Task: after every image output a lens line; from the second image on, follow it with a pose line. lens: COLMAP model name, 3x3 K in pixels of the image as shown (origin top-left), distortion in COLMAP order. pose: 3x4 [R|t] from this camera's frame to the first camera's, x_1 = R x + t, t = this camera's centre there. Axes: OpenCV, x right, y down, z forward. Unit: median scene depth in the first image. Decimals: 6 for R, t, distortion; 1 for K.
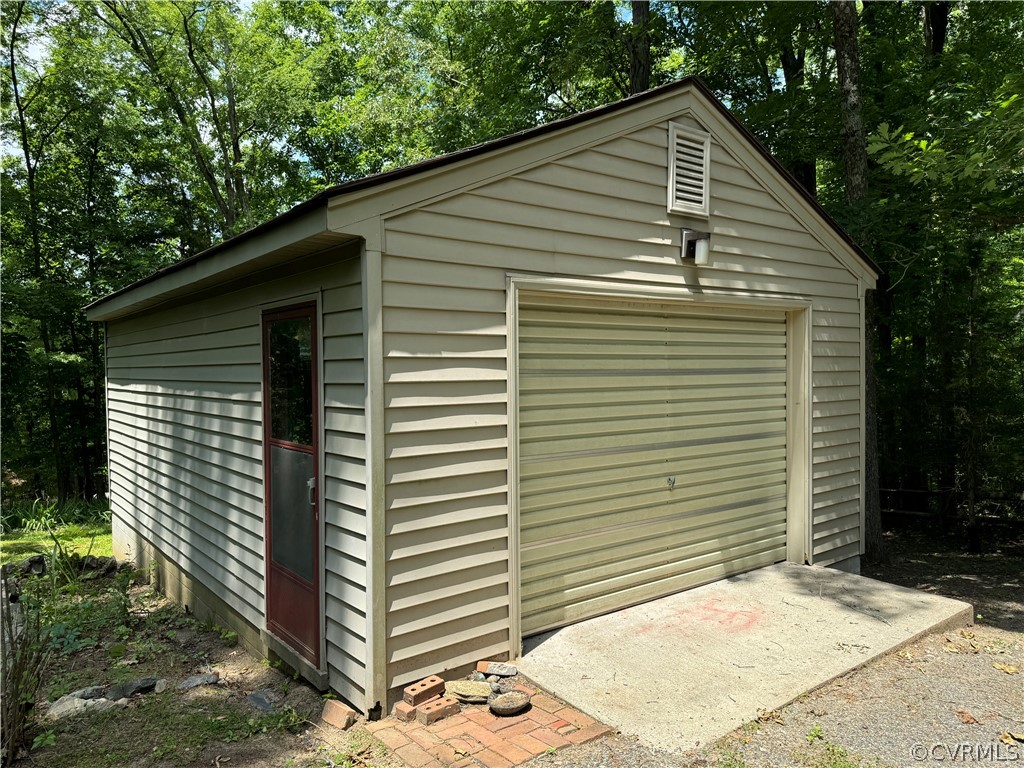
lens RADIAL K [[718.4, 0, 507.5], [0, 718.4, 390.3], [0, 0, 1]] dist [0.063816, -0.078975]
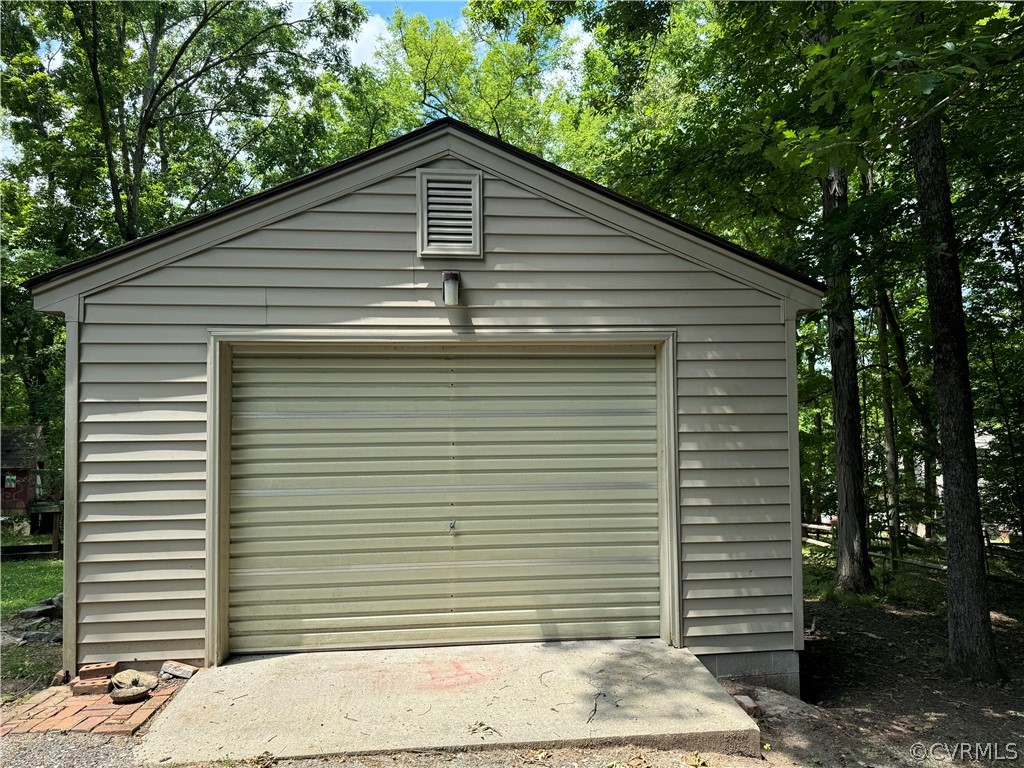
lens RADIAL K [[718.4, 0, 505.3], [0, 718.4, 381.9], [0, 0, 1]] dist [0.063816, -0.078975]
pose [[0.846334, -0.010653, -0.532546, 0.853968], [-0.018676, 0.998592, -0.049656, -0.022718], [0.532325, 0.051971, 0.844943, 0.218586]]
